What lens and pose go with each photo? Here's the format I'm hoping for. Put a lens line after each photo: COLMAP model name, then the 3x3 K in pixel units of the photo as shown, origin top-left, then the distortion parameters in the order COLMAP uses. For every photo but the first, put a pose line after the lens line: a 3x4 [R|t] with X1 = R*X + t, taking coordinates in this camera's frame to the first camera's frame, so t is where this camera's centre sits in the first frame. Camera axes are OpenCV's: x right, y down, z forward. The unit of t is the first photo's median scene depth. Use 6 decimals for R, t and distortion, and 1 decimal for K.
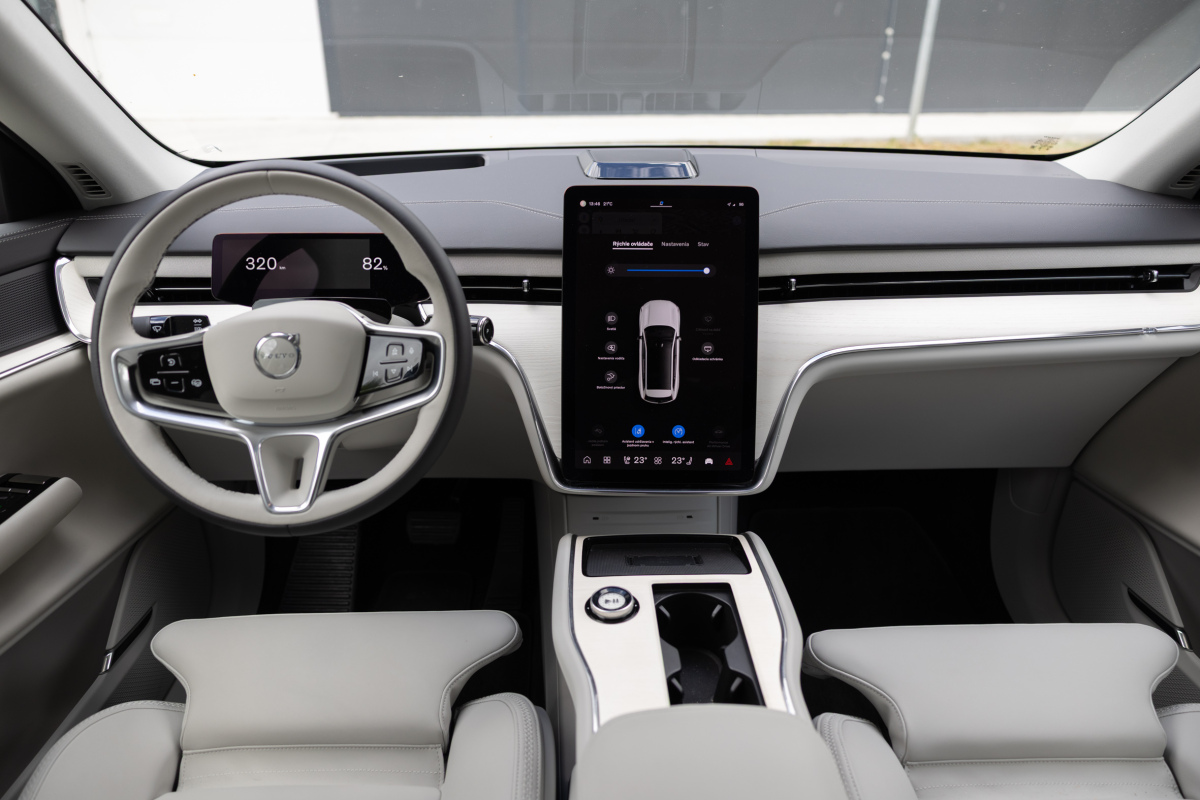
lens RADIAL K [[840.7, 0, 590.8], [0, 840.7, 400.2], [0, 0, 1]] dist [0.022532, -0.004738]
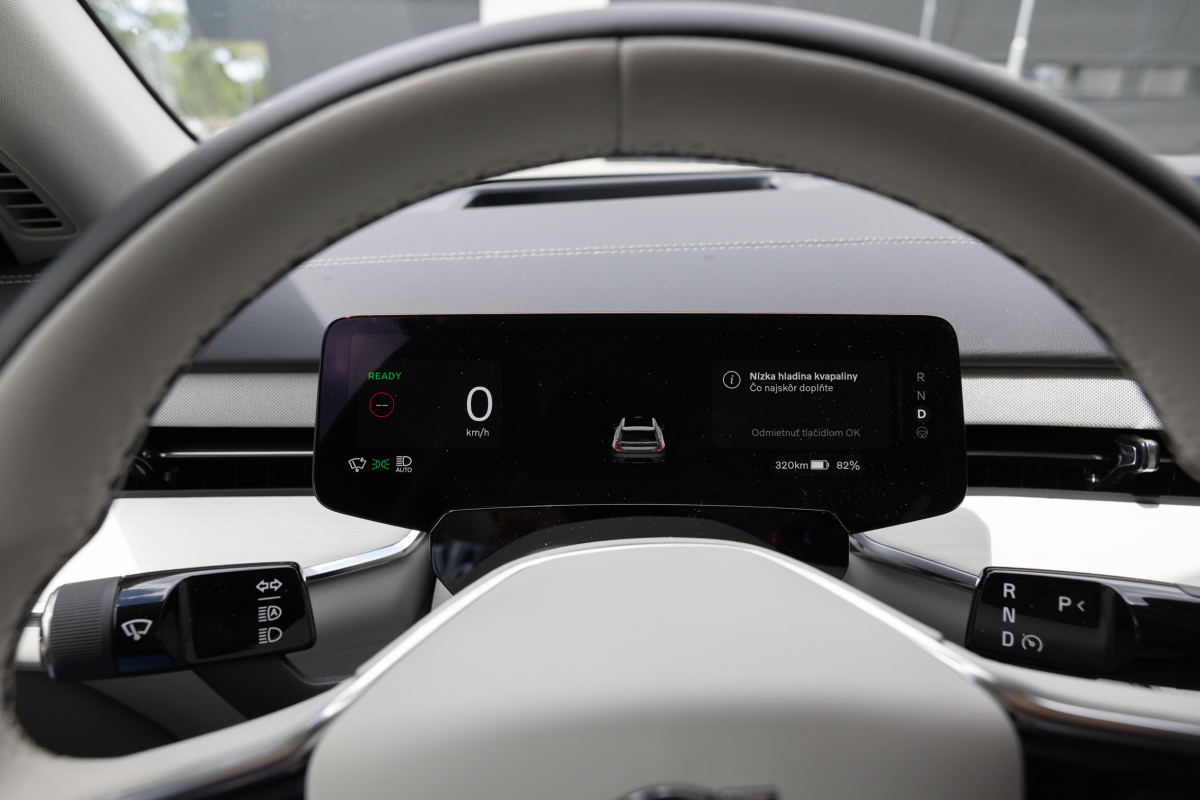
lens RADIAL K [[840.7, 0, 609.1], [0, 840.7, 413.7], [0, 0, 1]] dist [0.022532, -0.004738]
pose [[0.999756, 0.004742, -0.021580, -0.322034], [-0.006520, 0.996518, -0.083119, -0.129121], [0.021111, 0.083240, 0.996306, 0.661957]]
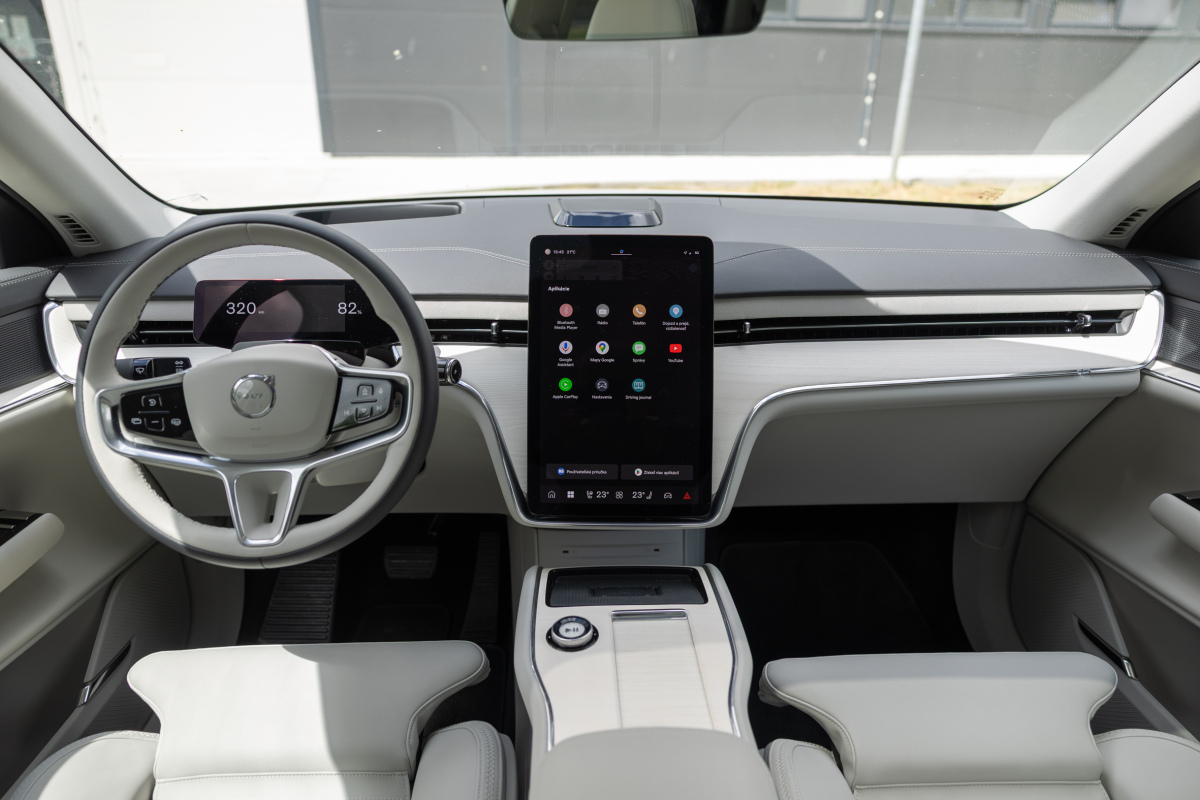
lens RADIAL K [[840.7, 0, 592.0], [0, 840.7, 401.1], [0, 0, 1]] dist [0.022532, -0.004738]
pose [[0.999939, -0.000217, 0.011013, 0.035060], [0.000674, 0.999138, -0.041517, -0.001927], [-0.010994, 0.041522, 0.999077, -0.051507]]
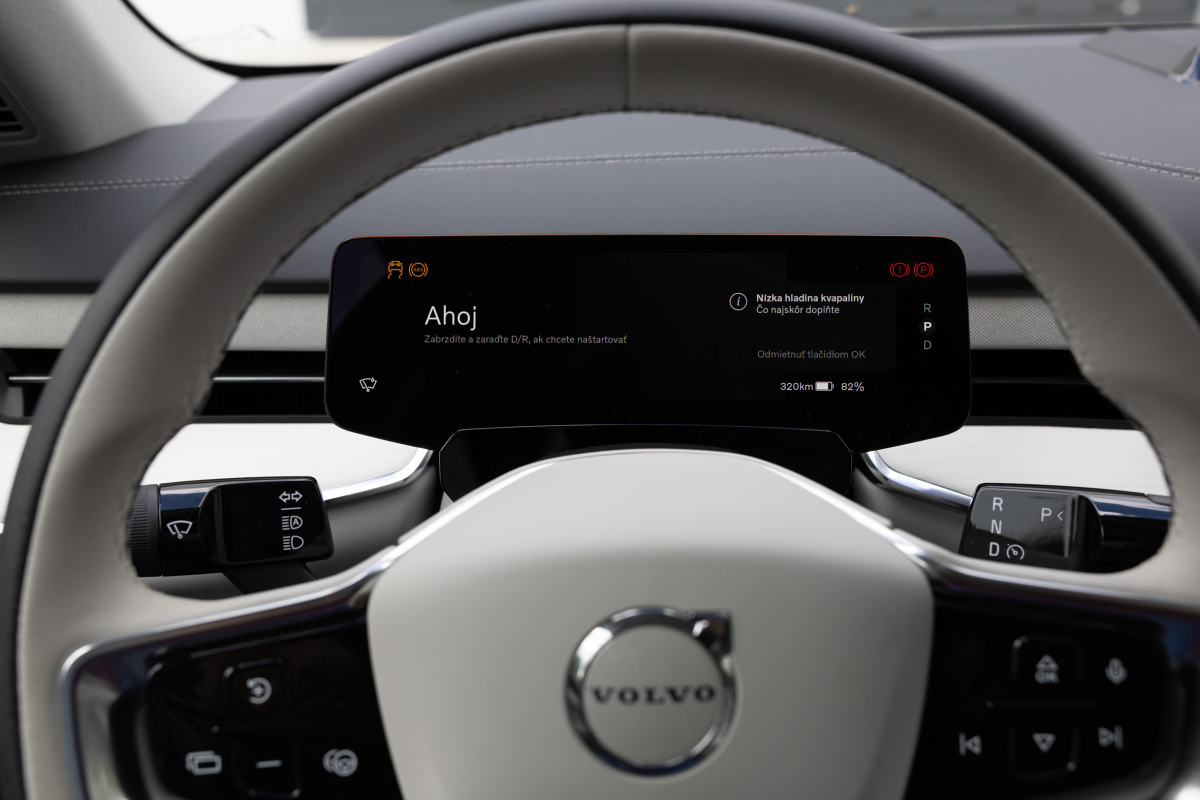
lens RADIAL K [[1200.6, 0, 580.9], [0, 1200.6, 392.2], [0, 0, 1]] dist [-0.002302, 0.000000]
pose [[0.998724, 0.011755, -0.049113, -0.319605], [-0.014105, 0.998758, -0.047780, -0.110802], [0.048491, 0.048412, 0.997650, 0.516565]]
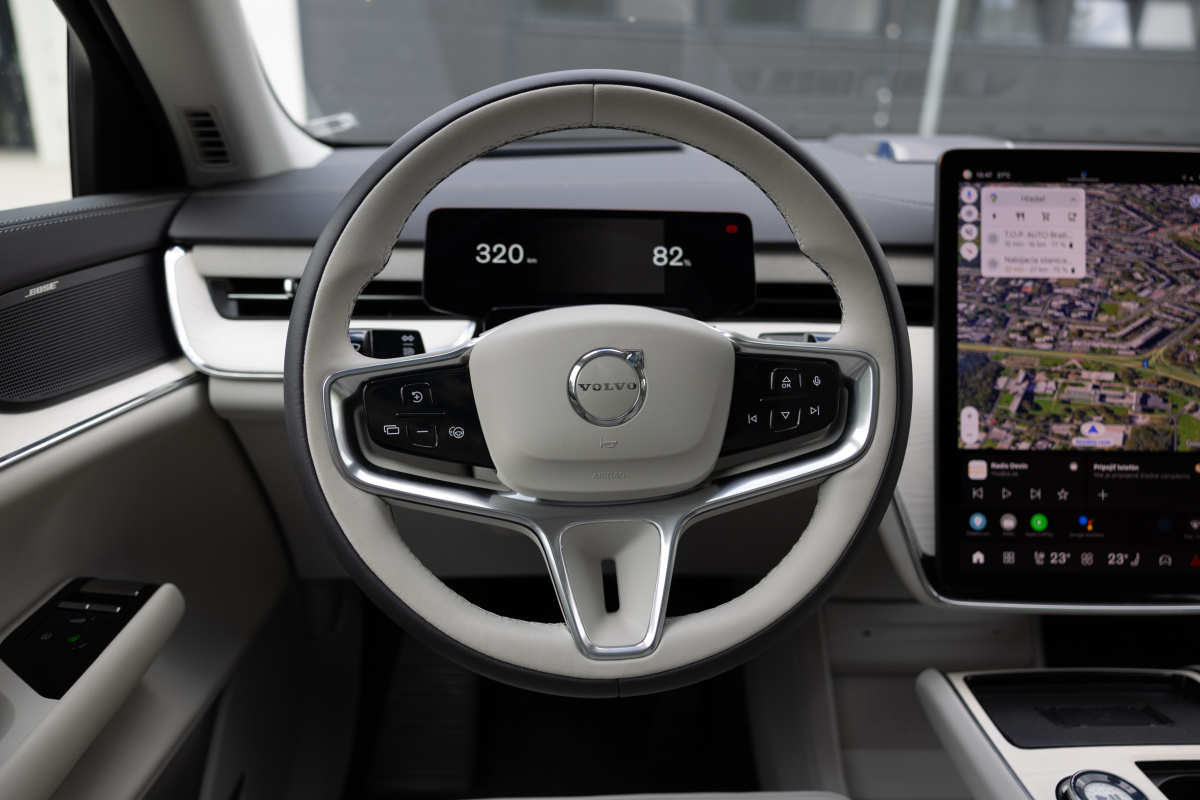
lens RADIAL K [[840.7, 0, 572.6], [0, 840.7, 391.9], [0, 0, 1]] dist [0.022532, -0.004738]
pose [[0.999179, 0.007969, 0.039730, -0.355912], [-0.004346, 0.995890, -0.090466, 0.003676], [-0.040288, 0.090219, 0.995107, 0.354053]]
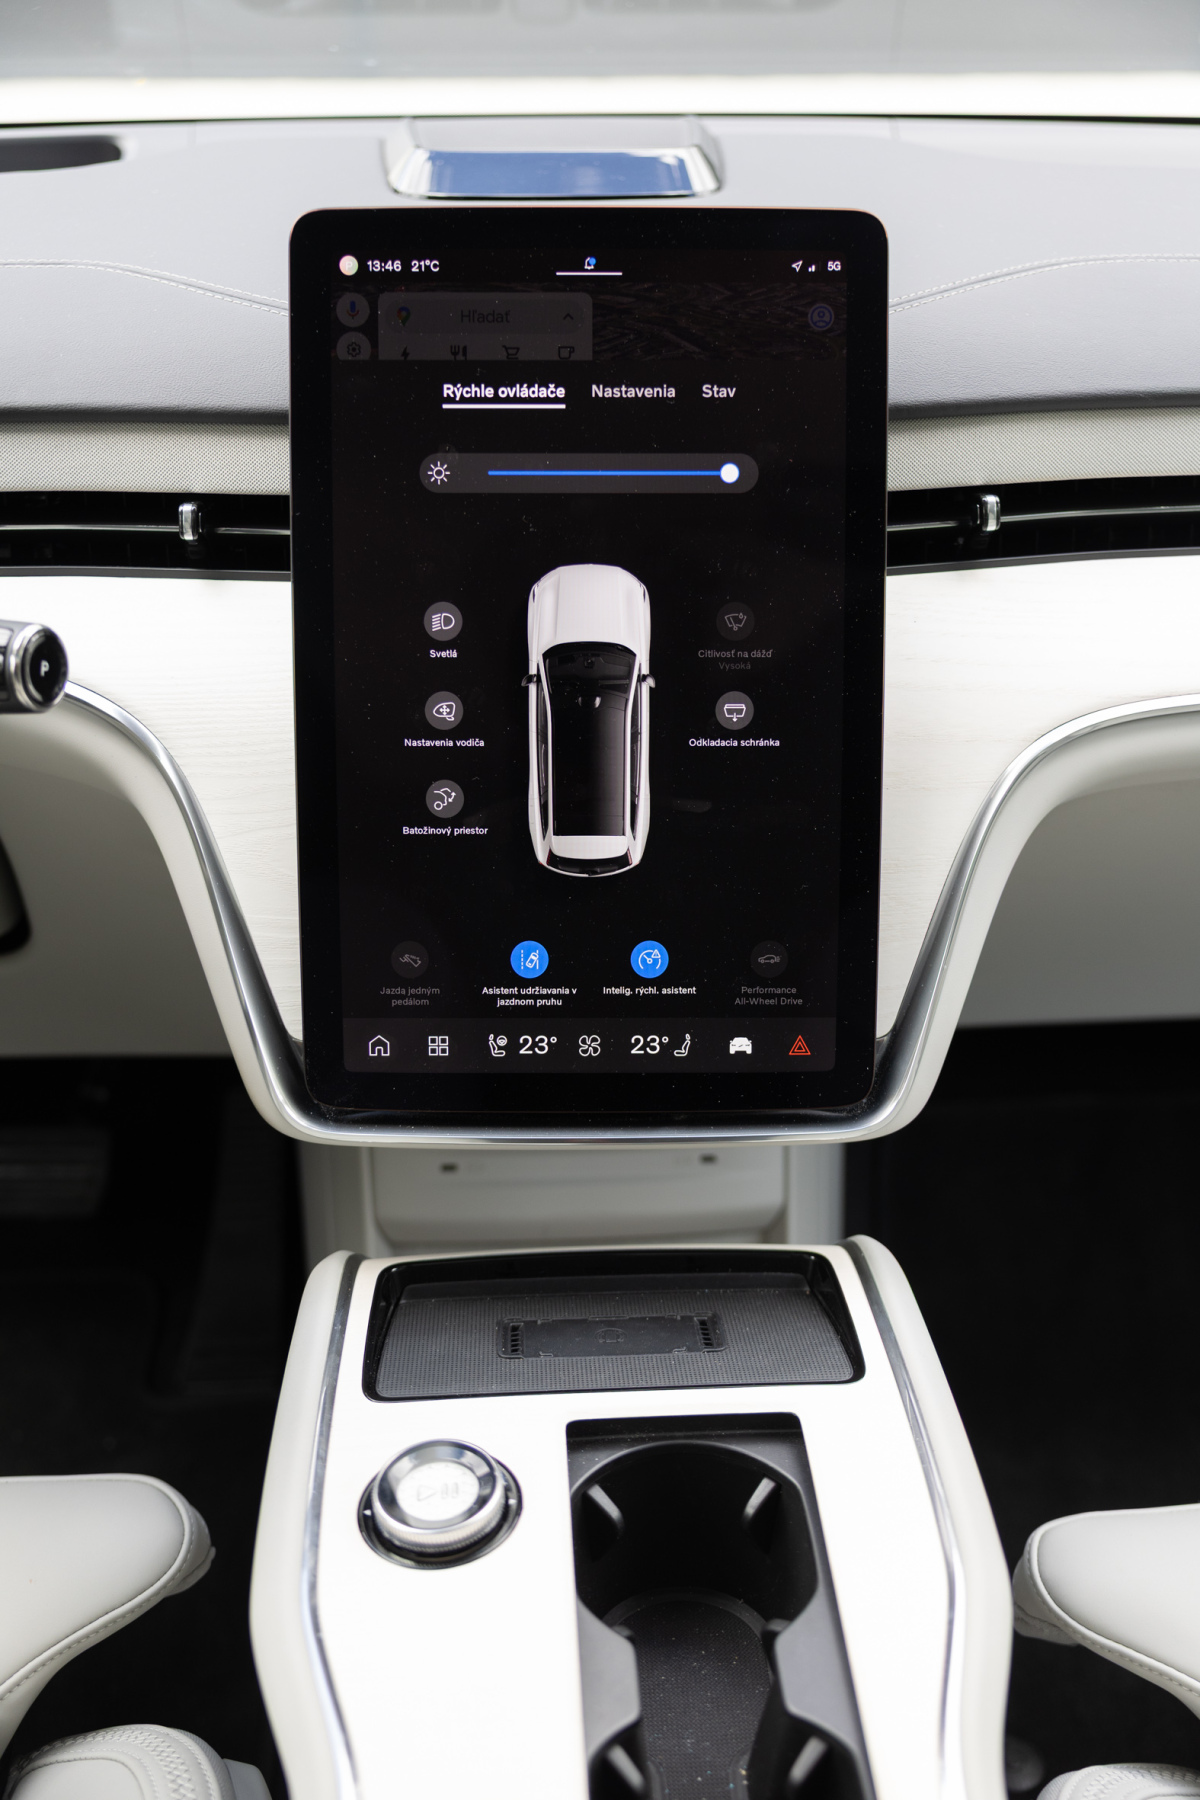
lens RADIAL K [[1918.3, 0, 597.7], [0, 1918.3, 906.4], [0, 0, 1]] dist [0.006570, 0.000000]
pose [[0.999588, -0.012496, 0.025834, 0.065267], [0.010522, 0.997113, 0.075205, -0.042454], [-0.026699, -0.074903, 0.996833, 0.243789]]
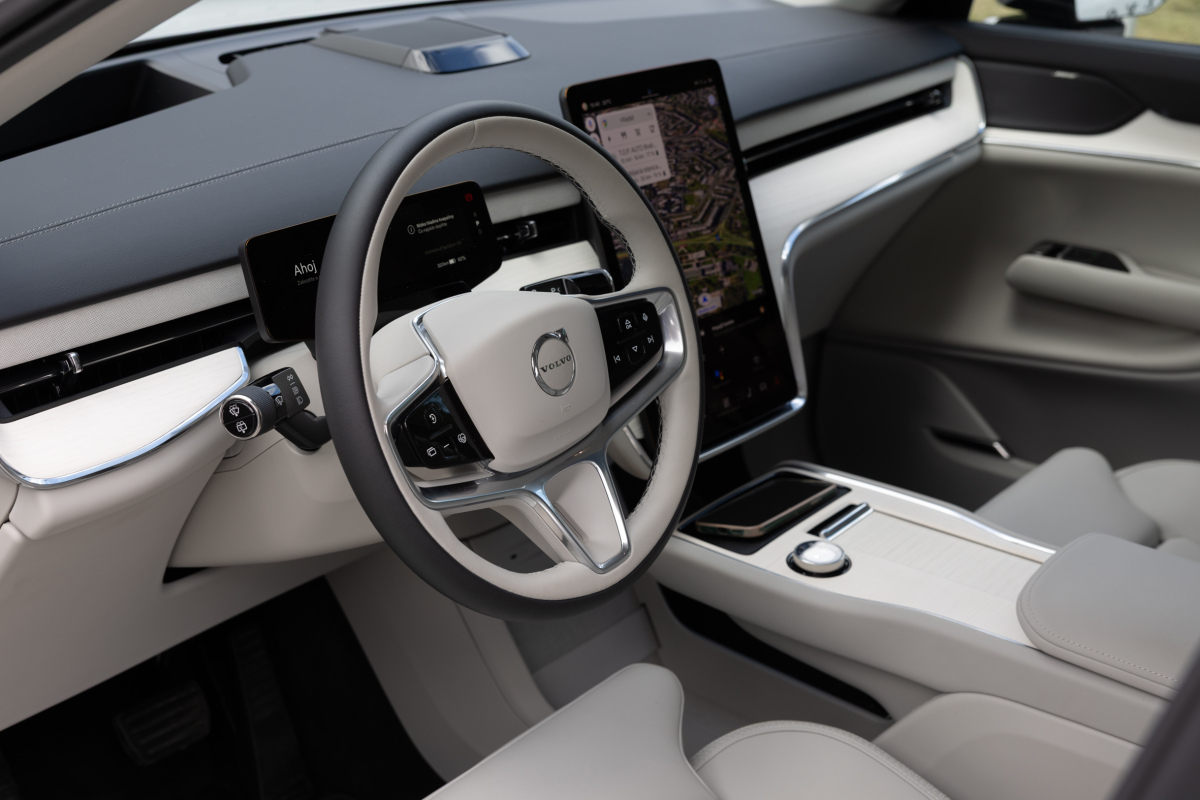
lens RADIAL K [[1721.8, 0, 613.0], [0, 1721.8, 364.6], [0, 0, 1]] dist [0.029073, 0.000000]
pose [[0.618521, -0.254826, 0.743300, -1.227646], [0.286540, 0.953962, 0.088609, -0.143178], [-0.731660, 0.158179, 0.663064, -0.018876]]
